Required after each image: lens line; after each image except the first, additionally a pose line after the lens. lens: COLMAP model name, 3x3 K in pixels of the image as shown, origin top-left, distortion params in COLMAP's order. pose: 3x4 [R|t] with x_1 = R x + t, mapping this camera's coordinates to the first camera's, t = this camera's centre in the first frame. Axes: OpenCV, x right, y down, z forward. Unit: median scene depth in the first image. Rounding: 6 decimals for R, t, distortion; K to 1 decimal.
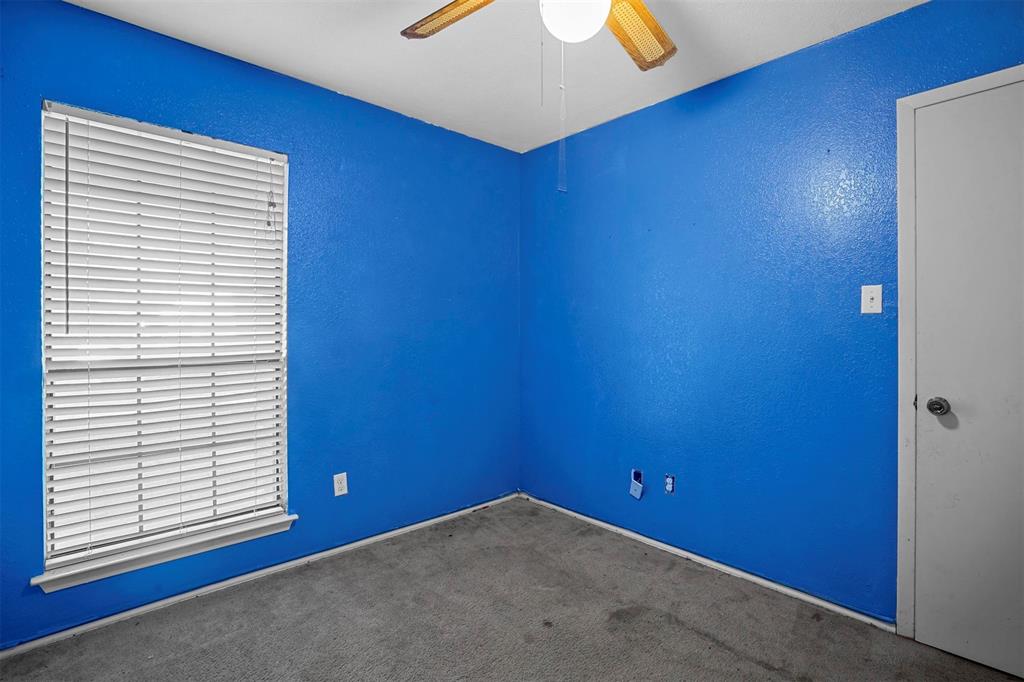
lens RADIAL K [[486.6, 0, 516.7], [0, 486.6, 331.6], [0, 0, 1]] dist [-0.050414, 0.017647]
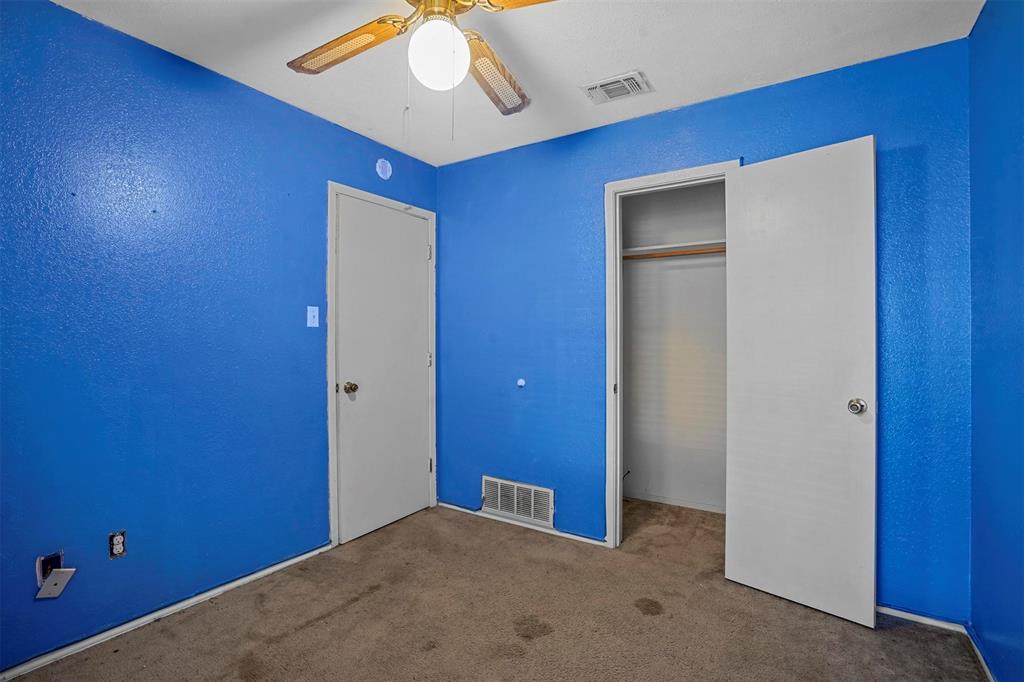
lens RADIAL K [[486.6, 0, 512.8], [0, 486.6, 341.1], [0, 0, 1]] dist [-0.050414, 0.017647]
pose [[-0.254182, 0.000249, 0.967156, -0.634771], [0.000081, 1.000000, -0.000236, 0.001452], [-0.967156, 0.000018, -0.254182, 0.689442]]
